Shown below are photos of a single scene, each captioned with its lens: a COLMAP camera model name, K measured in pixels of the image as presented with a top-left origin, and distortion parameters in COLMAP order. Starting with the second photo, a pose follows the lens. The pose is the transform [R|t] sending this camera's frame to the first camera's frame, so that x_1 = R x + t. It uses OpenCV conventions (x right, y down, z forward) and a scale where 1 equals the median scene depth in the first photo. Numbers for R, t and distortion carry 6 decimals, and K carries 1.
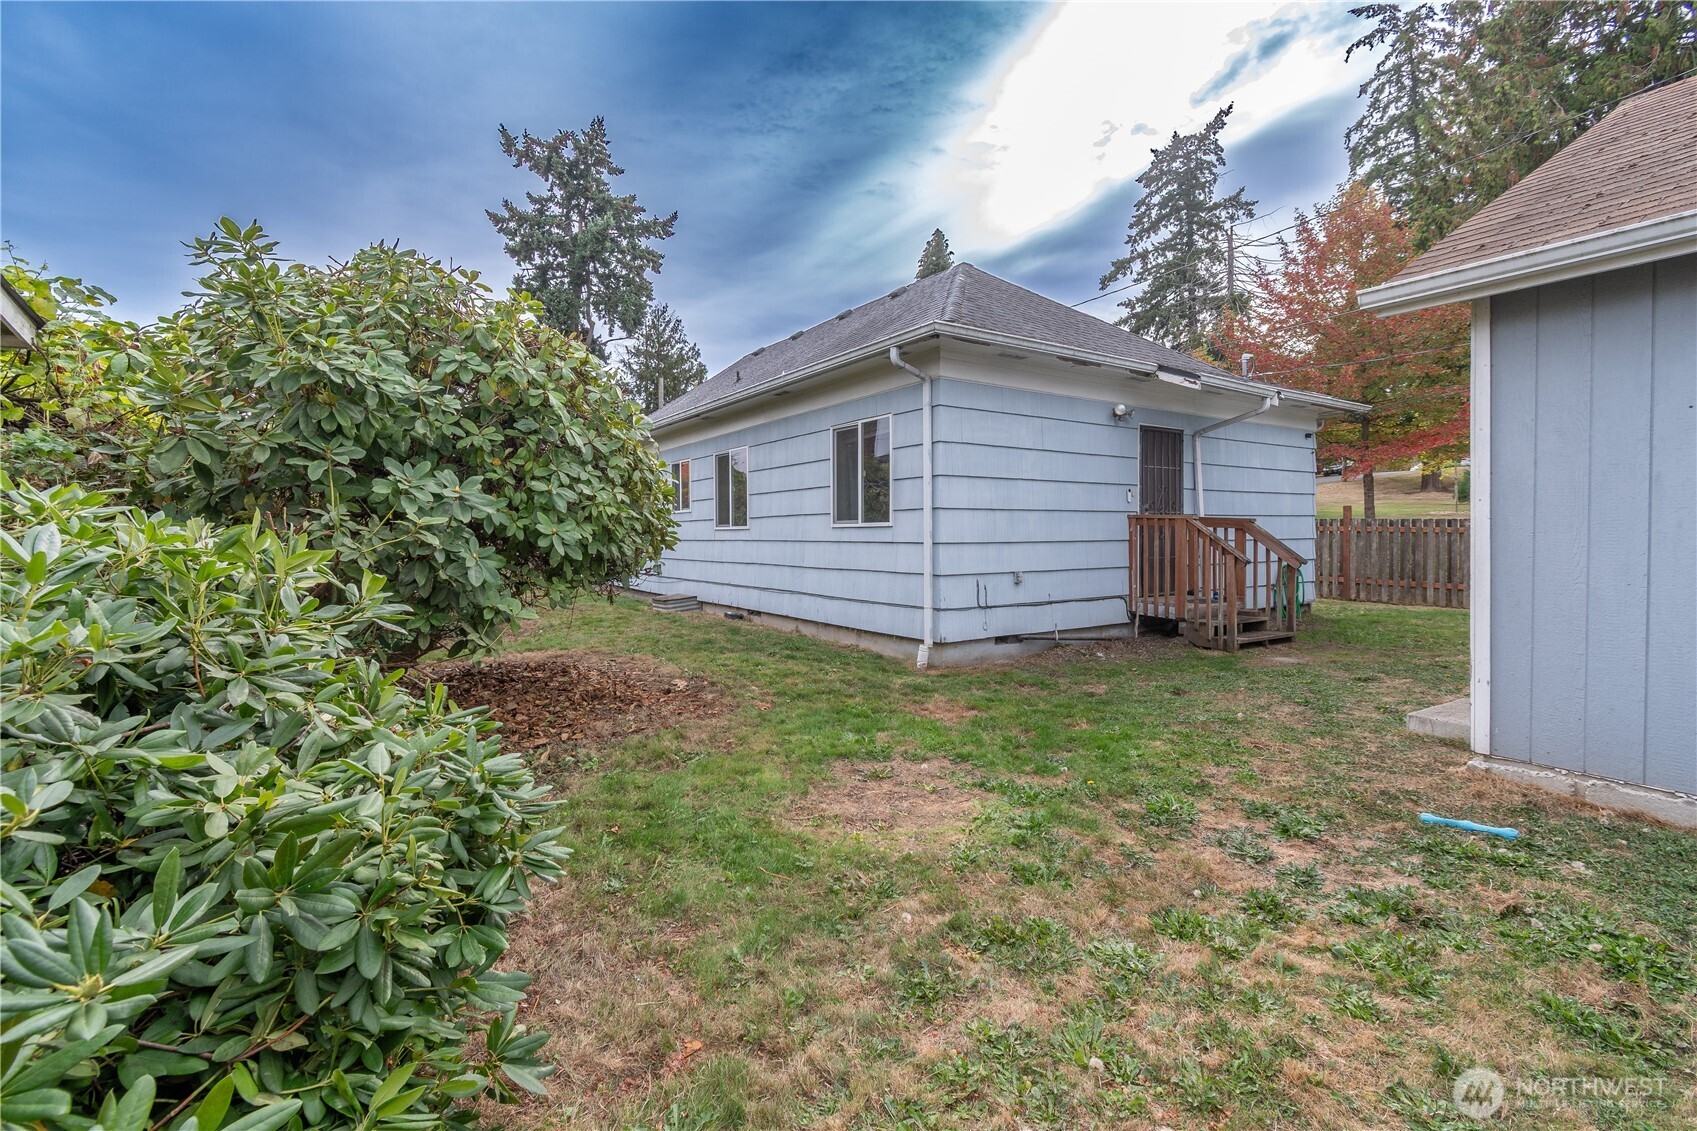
lens RADIAL K [[753.0, 0, 819.9], [0, 753.0, 557.1], [0, 0, 1]] dist [0.001177, 0.000018]
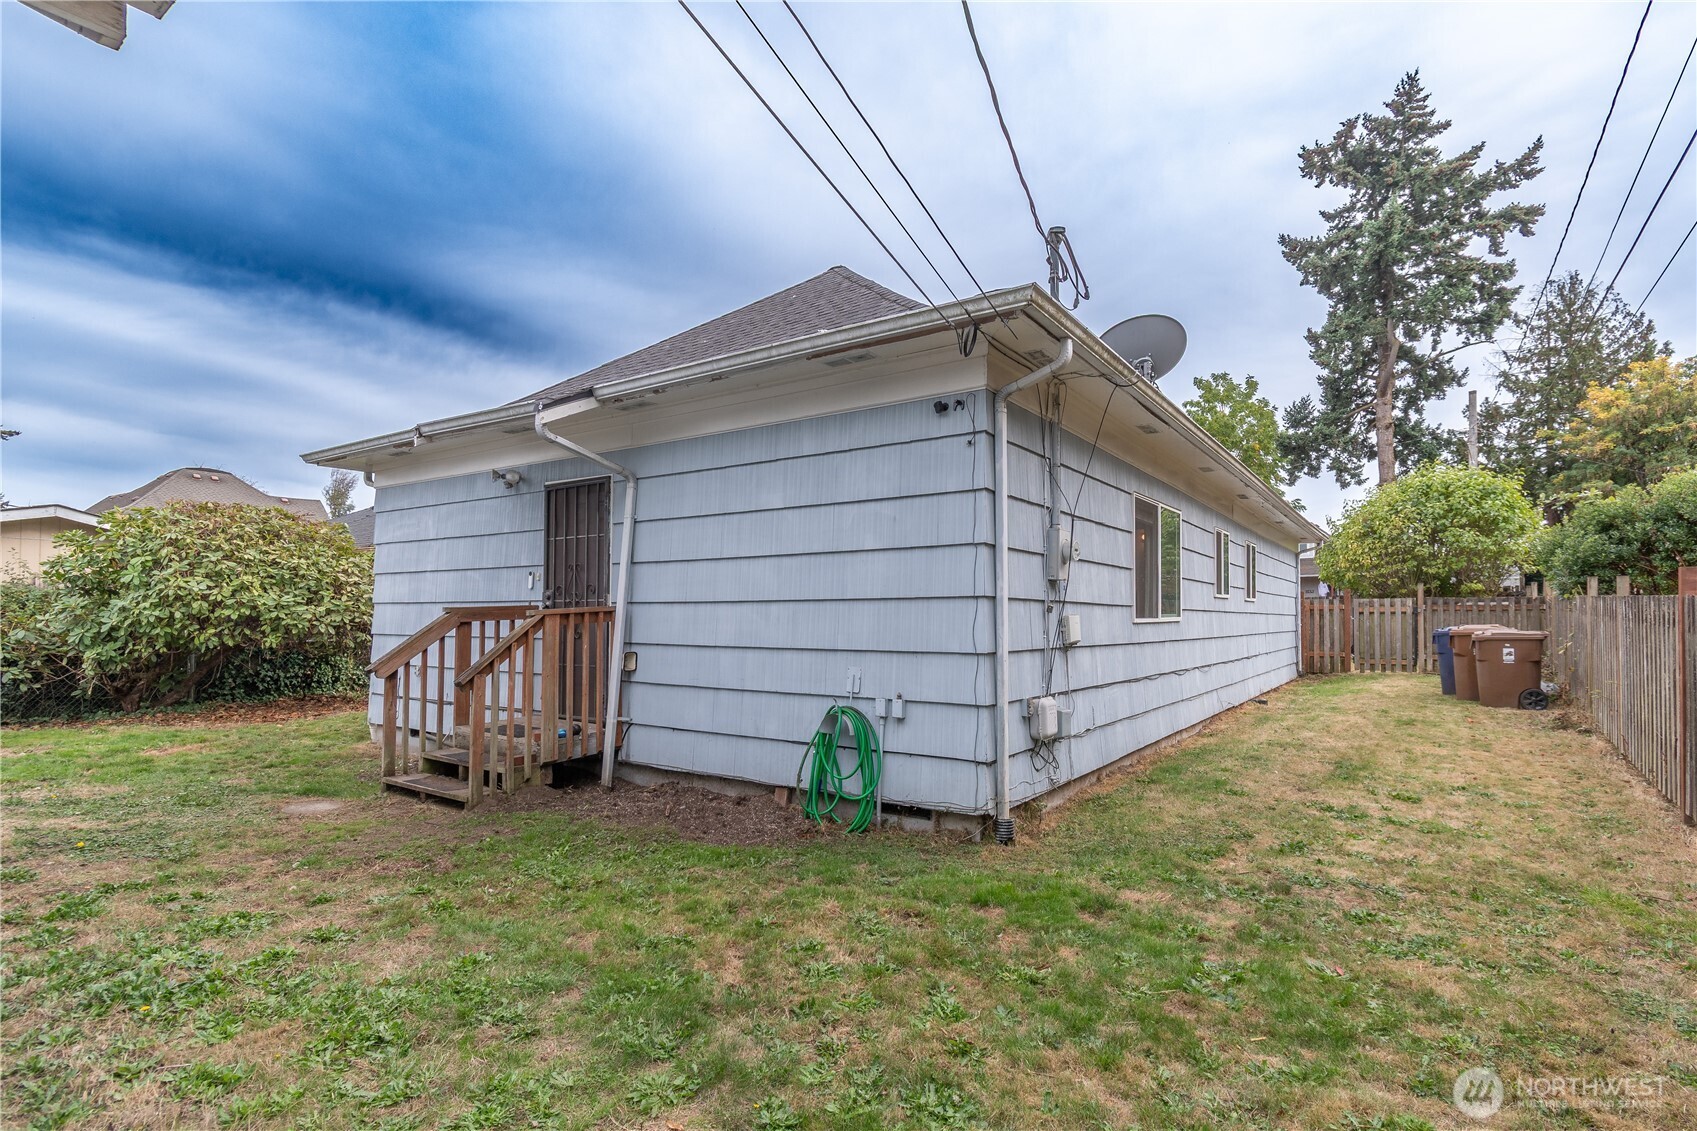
lens RADIAL K [[827.0, 0, 852.6], [0, 827.0, 583.2], [0, 0, 1]] dist [-0.000266, -0.000006]
pose [[0.384042, -0.028566, -0.922874, 0.244013], [-0.036173, 0.998288, -0.045953, -0.009549], [0.922607, 0.051031, 0.382351, 0.181740]]
